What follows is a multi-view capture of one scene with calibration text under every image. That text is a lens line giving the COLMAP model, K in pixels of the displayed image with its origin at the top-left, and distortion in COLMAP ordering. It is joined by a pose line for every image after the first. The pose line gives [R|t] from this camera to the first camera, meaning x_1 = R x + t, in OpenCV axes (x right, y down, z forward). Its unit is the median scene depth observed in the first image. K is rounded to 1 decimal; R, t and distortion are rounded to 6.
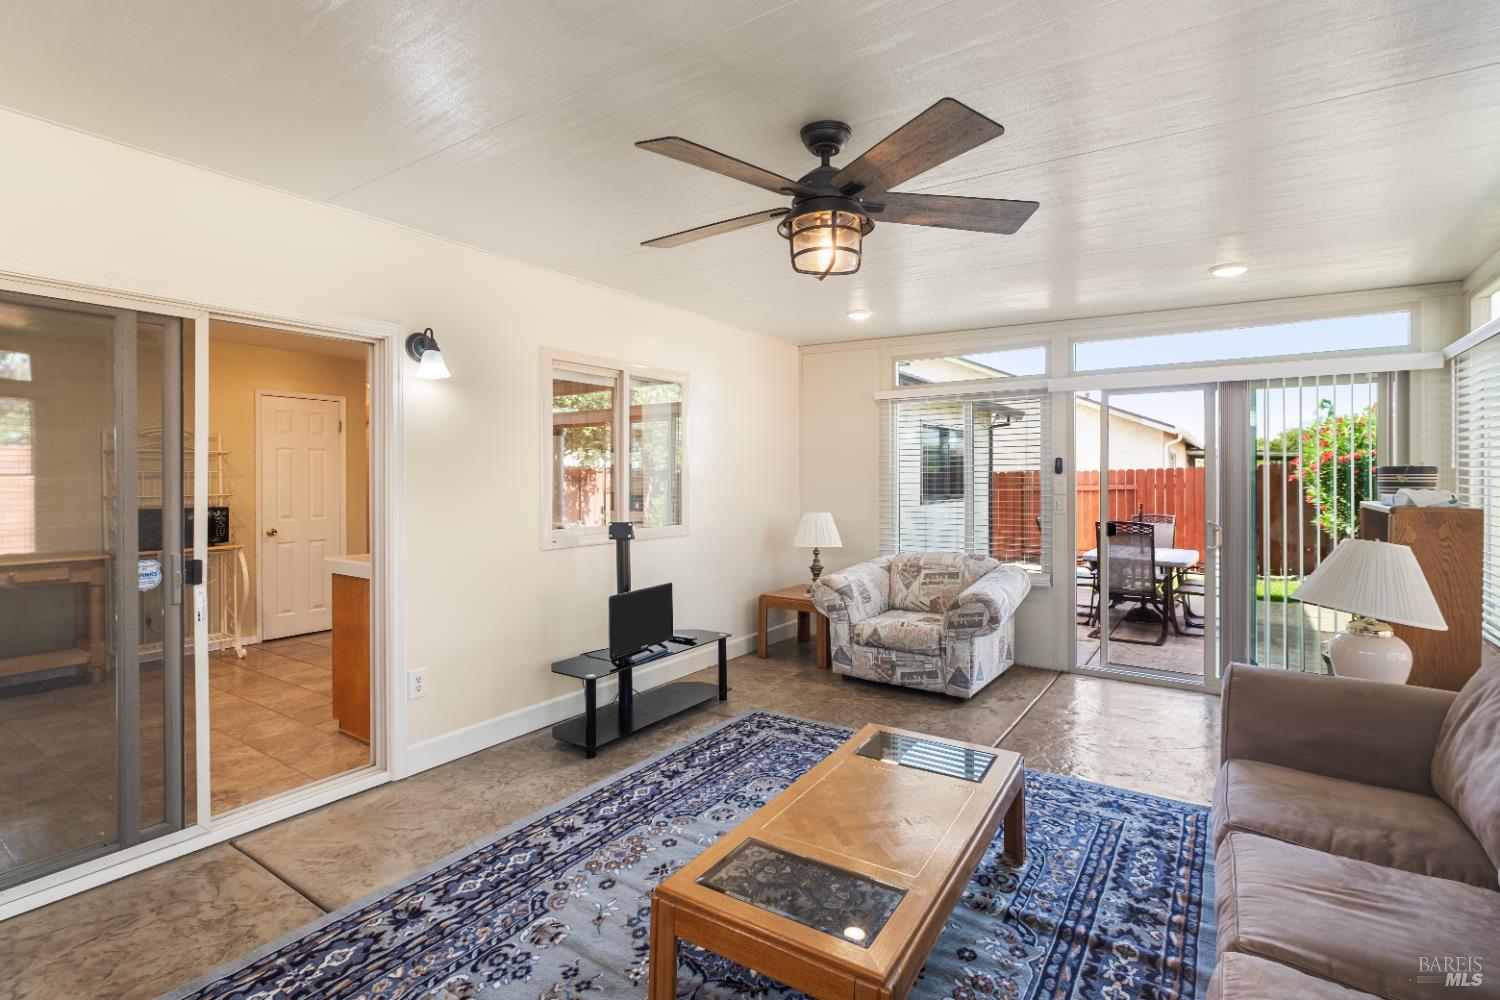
lens RADIAL K [[707.1, 0, 752.2], [0, 707.1, 482.1], [0, 0, 1]] dist [-0.000004, 0.000022]
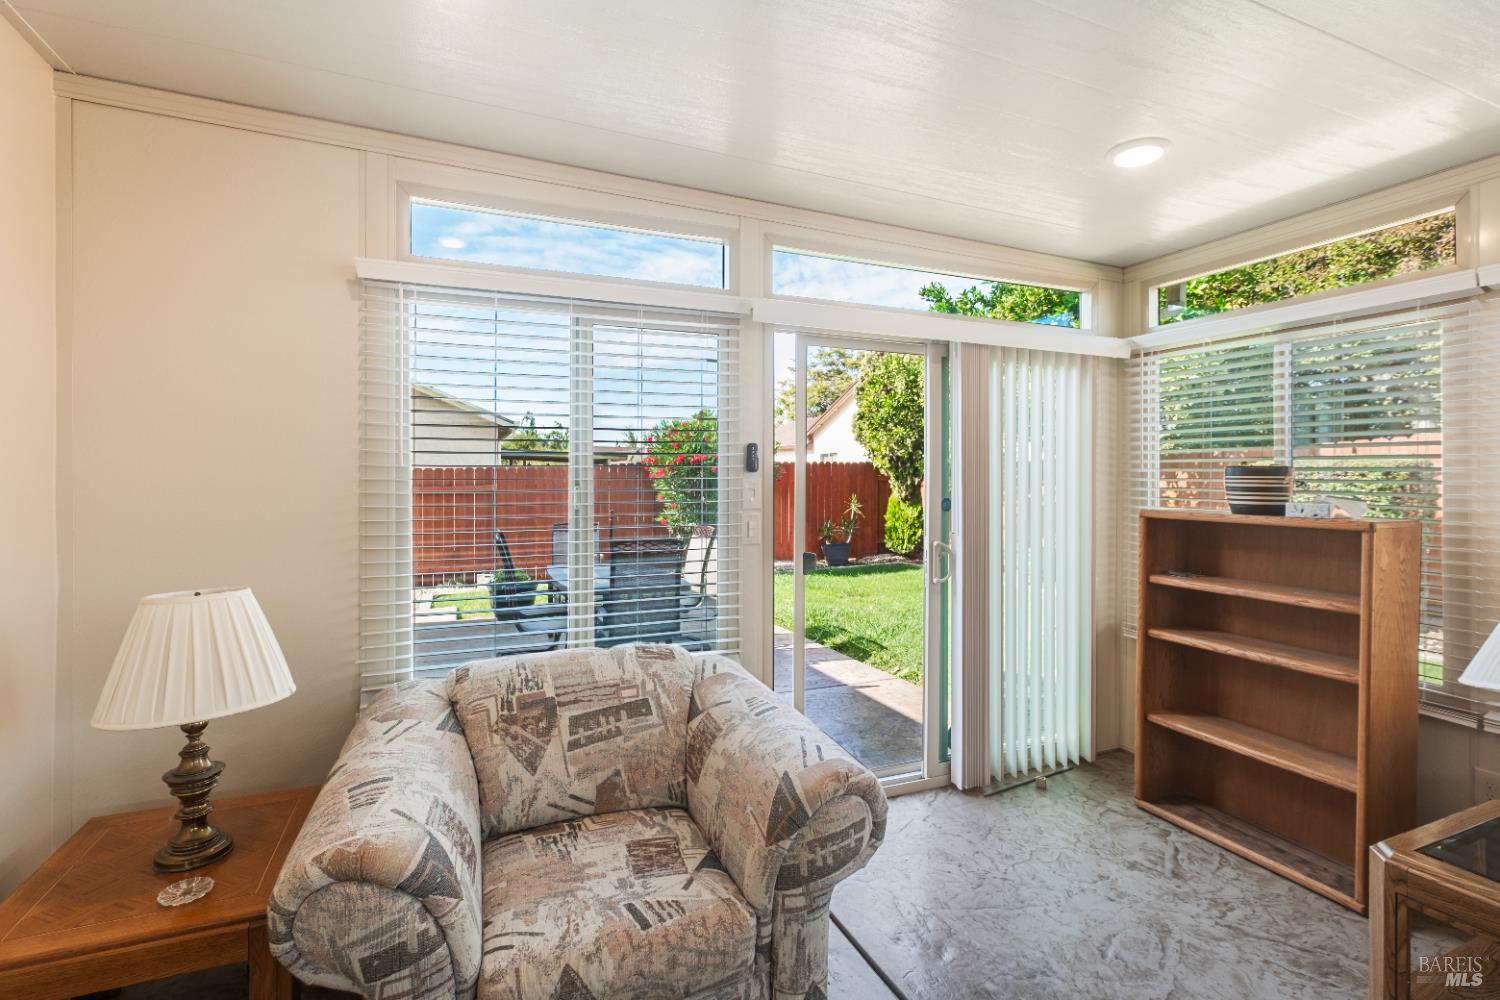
lens RADIAL K [[707.1, 0, 752.2], [0, 707.1, 482.1], [0, 0, 1]] dist [-0.000004, 0.000022]
pose [[0.552053, -0.004358, 0.833798, -0.033800], [0.002339, 0.999991, 0.003678, -0.006457], [-0.833806, -0.000080, 0.552058, 0.690346]]
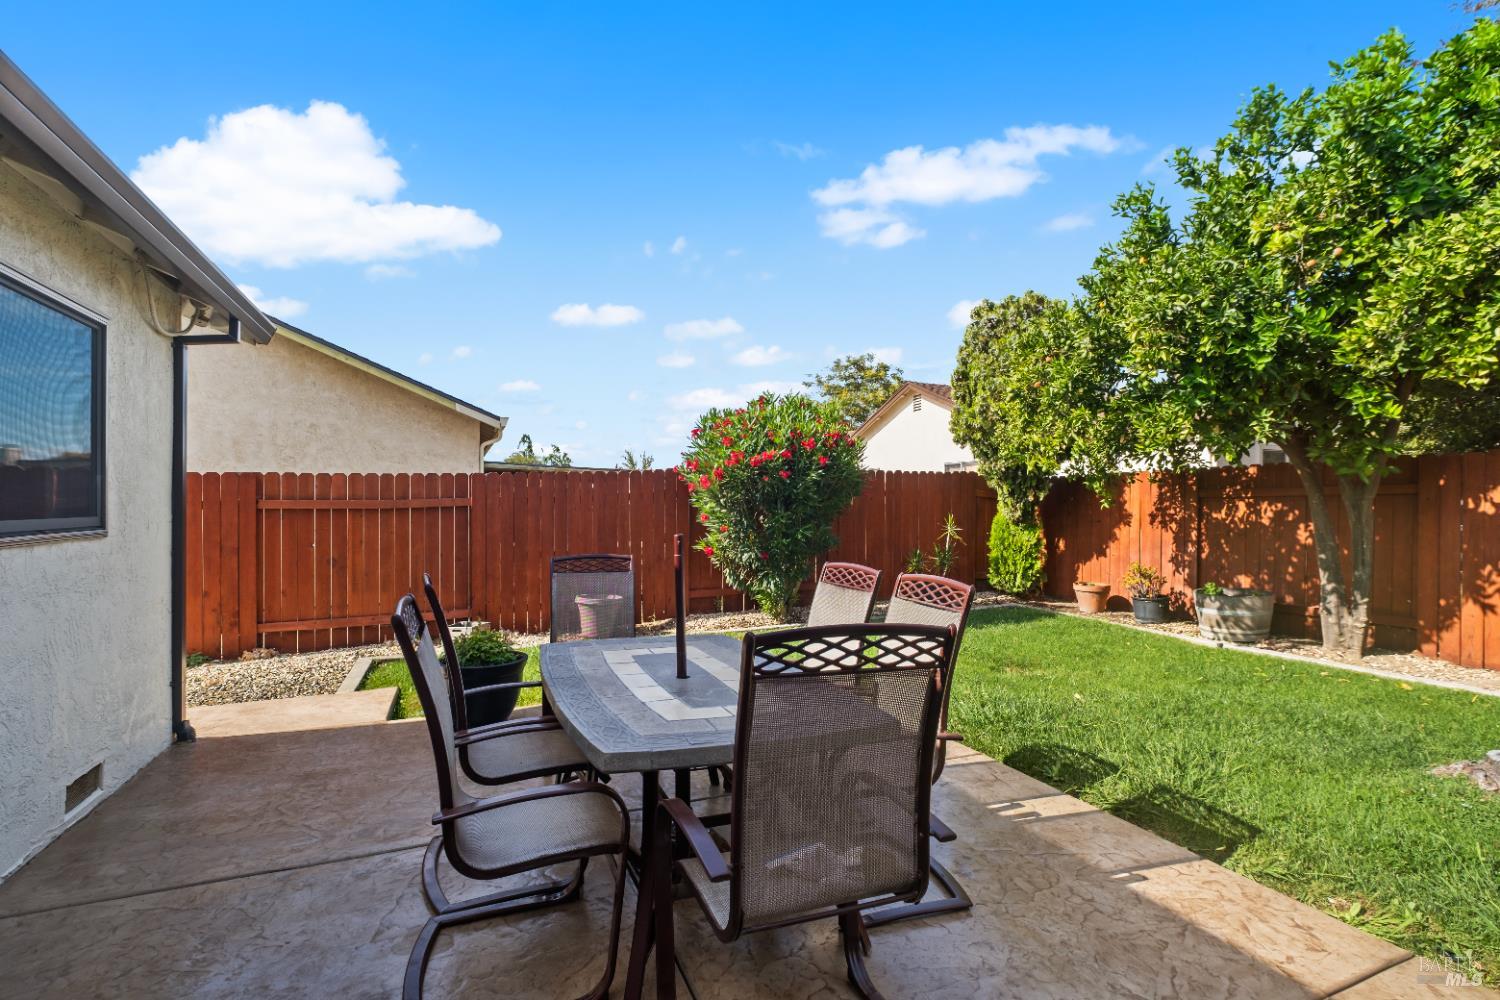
lens RADIAL K [[707.1, 0, 752.2], [0, 707.1, 482.1], [0, 0, 1]] dist [-0.000004, 0.000022]
pose [[0.546057, 0.024750, 0.837382, 0.446890], [0.000883, 0.999546, -0.030119, 0.022351], [-0.837748, 0.017186, 0.545787, 1.264560]]
